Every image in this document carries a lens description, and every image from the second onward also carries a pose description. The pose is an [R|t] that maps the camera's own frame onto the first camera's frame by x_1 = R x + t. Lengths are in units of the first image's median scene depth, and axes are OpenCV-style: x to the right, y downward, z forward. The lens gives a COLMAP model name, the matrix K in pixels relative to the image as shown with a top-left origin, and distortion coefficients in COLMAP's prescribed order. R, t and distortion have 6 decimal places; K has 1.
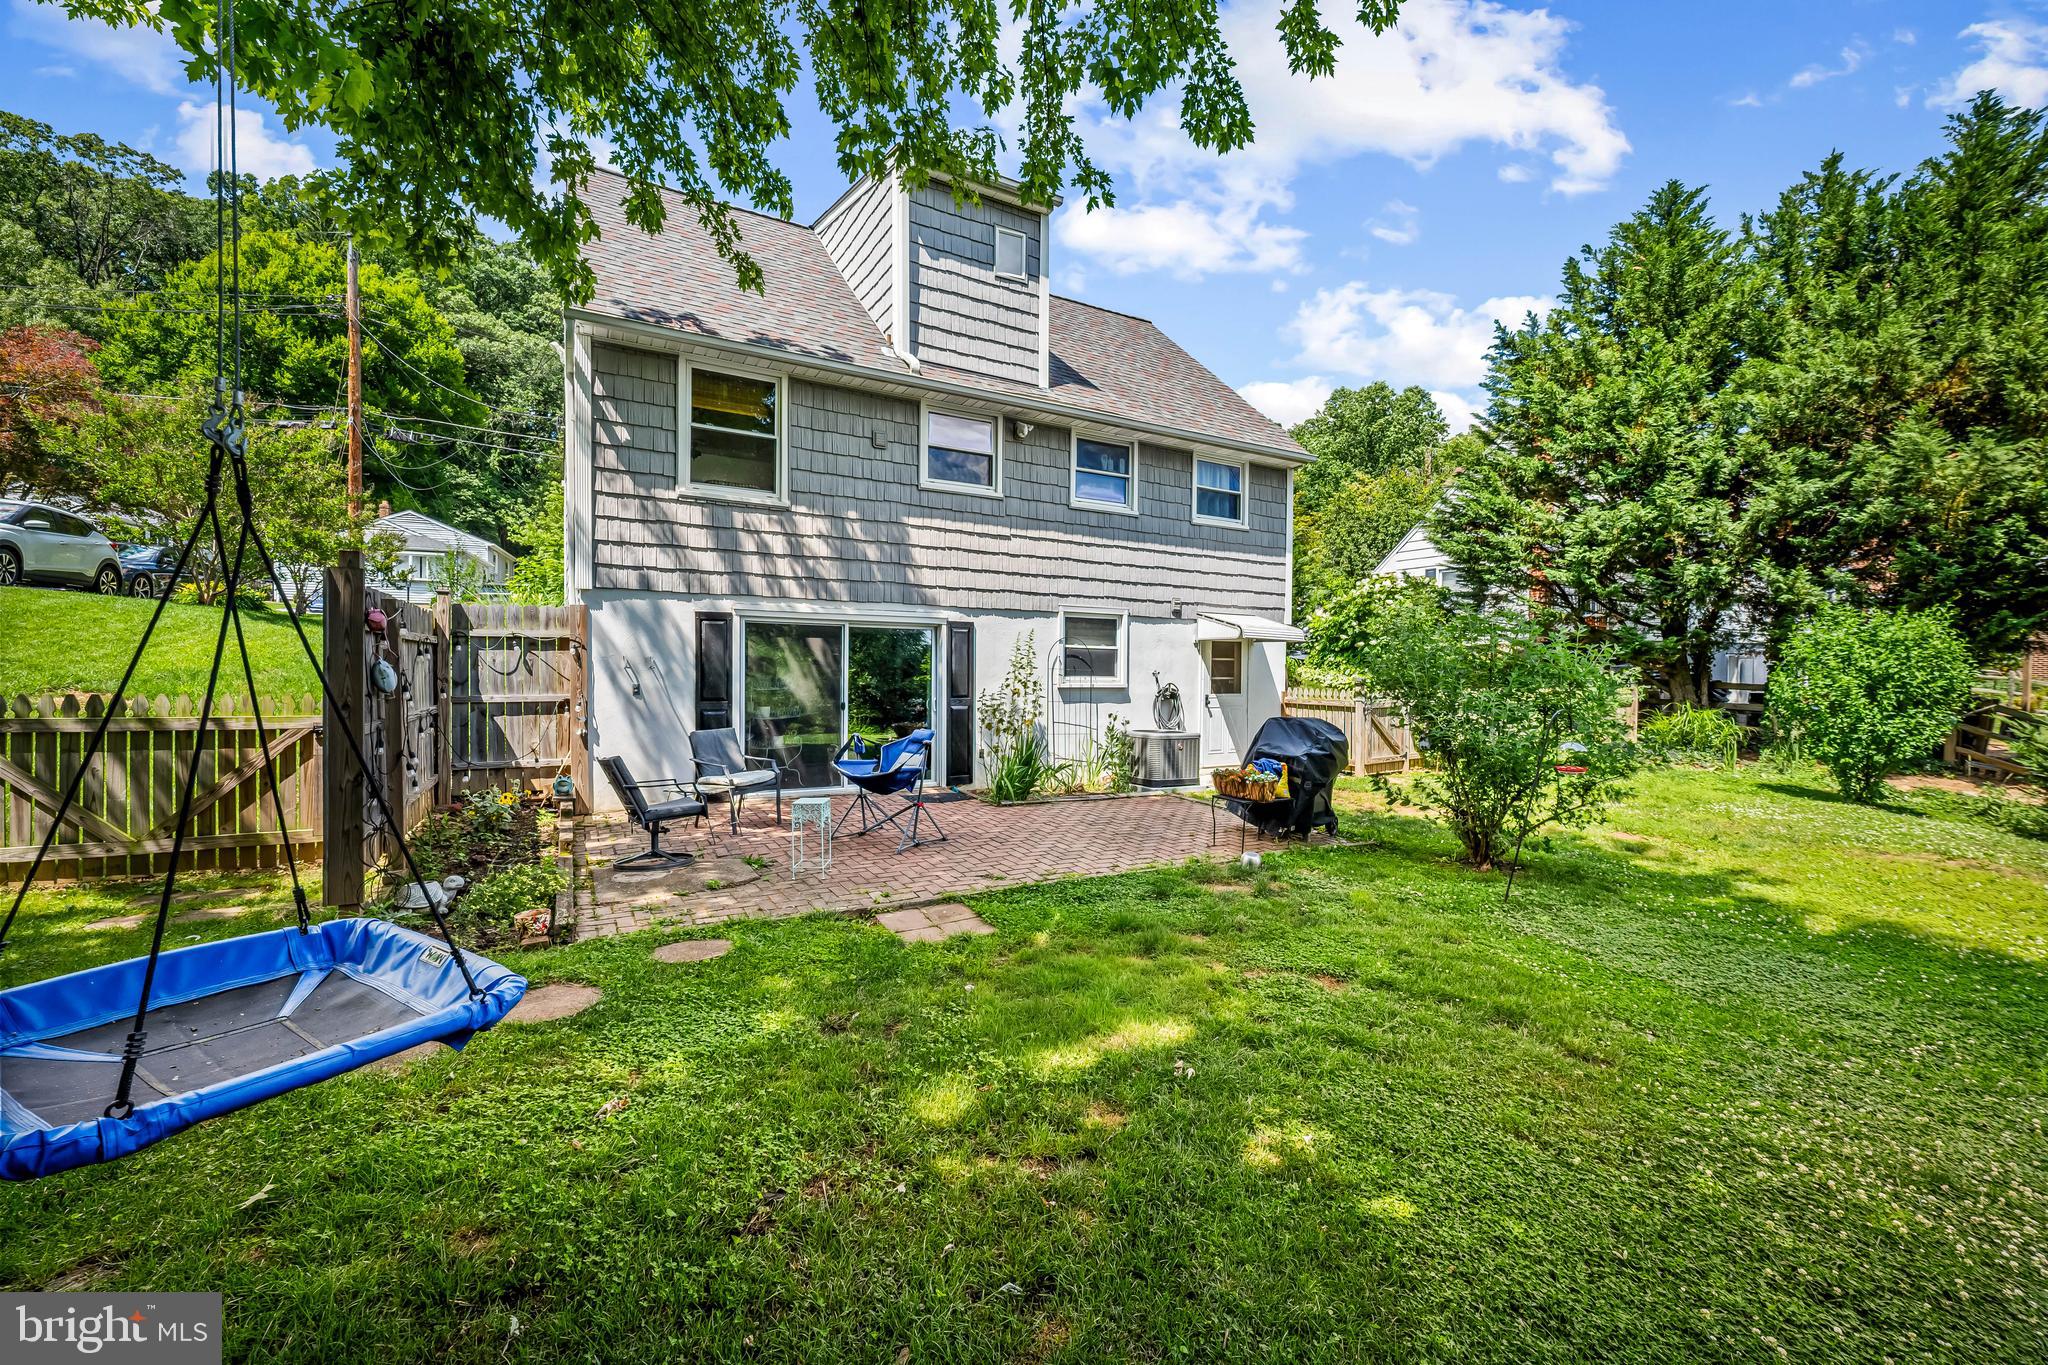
lens RADIAL K [[815.4, 0, 1013.6], [0, 815.4, 683.6], [0, 0, 1]] dist [-0.001731, -0.000270]
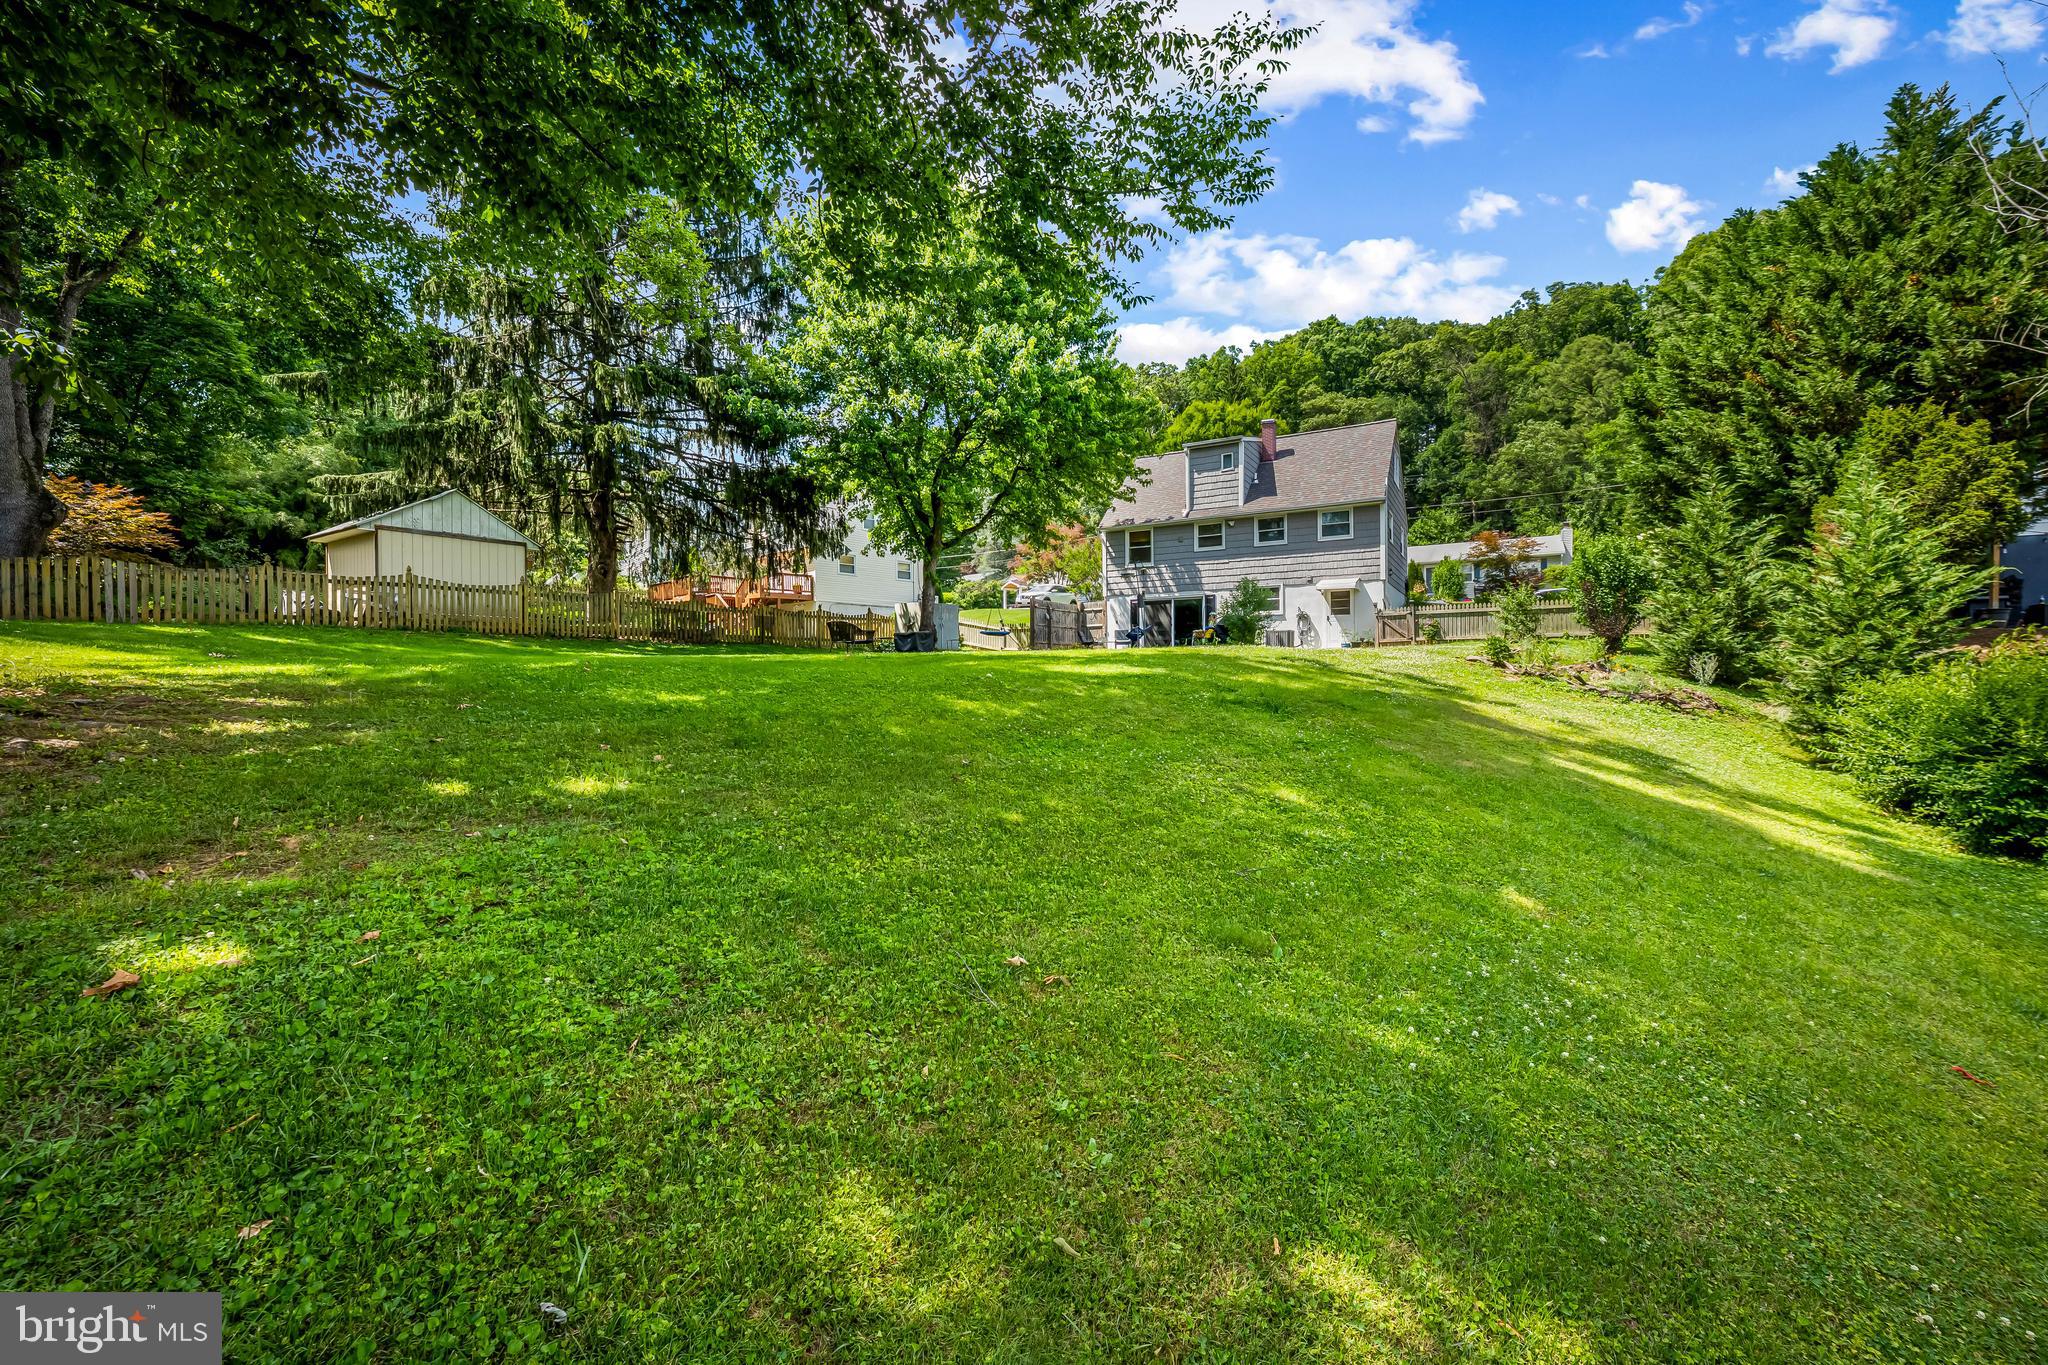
lens RADIAL K [[828.9, 0, 1013.6], [0, 828.9, 680.4], [0, 0, 1]] dist [-0.000107, -0.000055]
pose [[0.496460, -0.005945, -0.868039, 2.140995], [0.000928, 0.999980, -0.006318, 0.246714], [0.868059, 0.002331, 0.496455, -1.068854]]
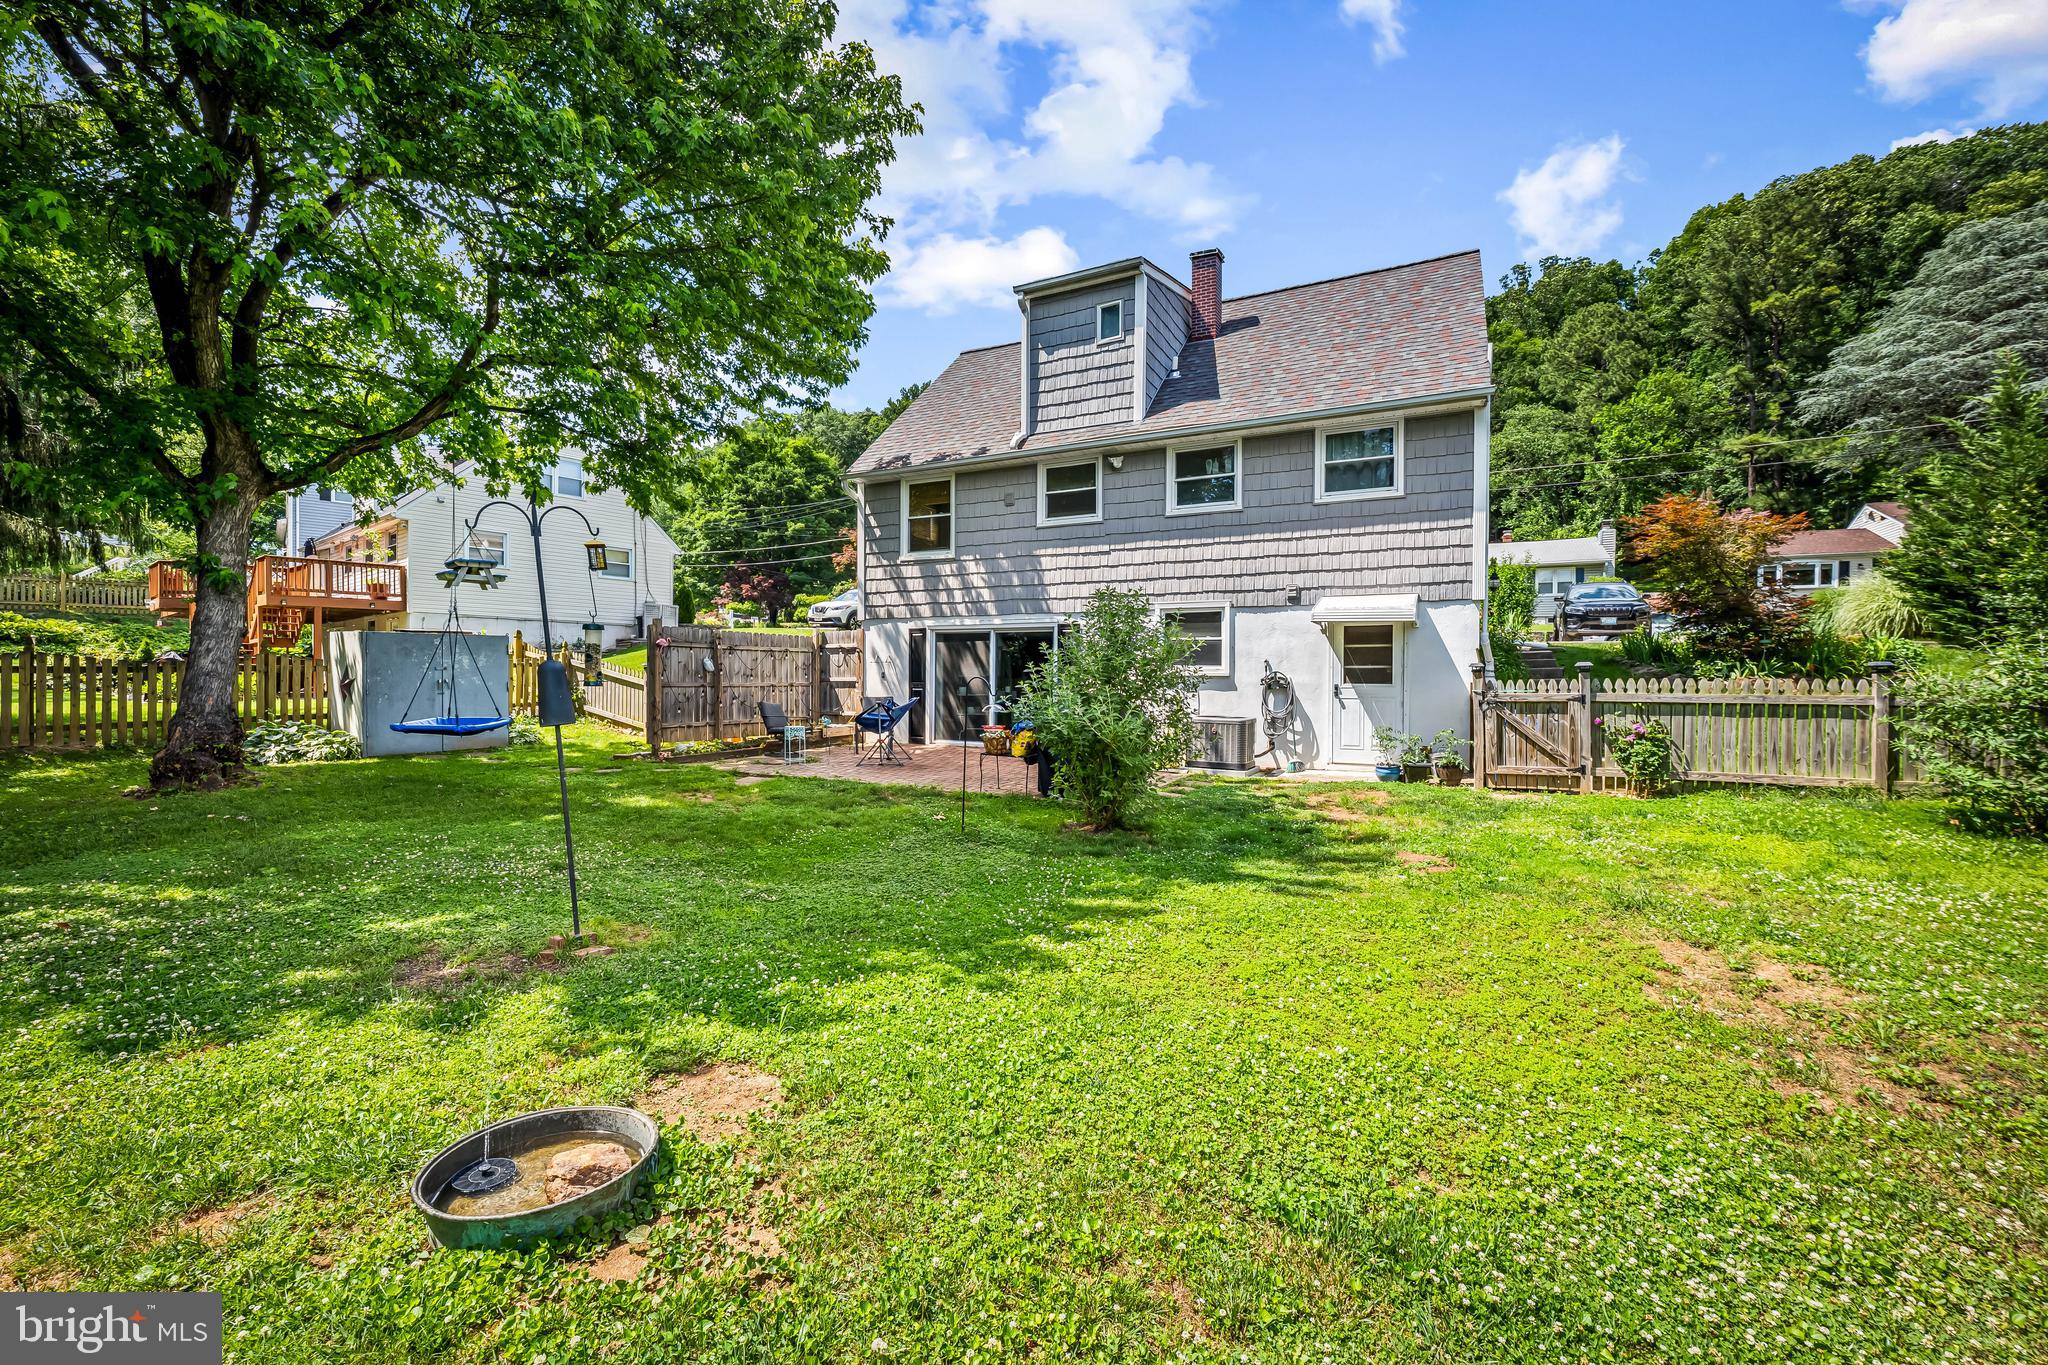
lens RADIAL K [[828.9, 0, 1013.6], [0, 828.9, 680.4], [0, 0, 1]] dist [-0.000107, -0.000055]
pose [[0.546443, -0.000971, -0.837496, 0.983052], [-0.011804, 0.999891, -0.008861, 0.026298], [0.837413, 0.014728, 0.546372, 0.209813]]
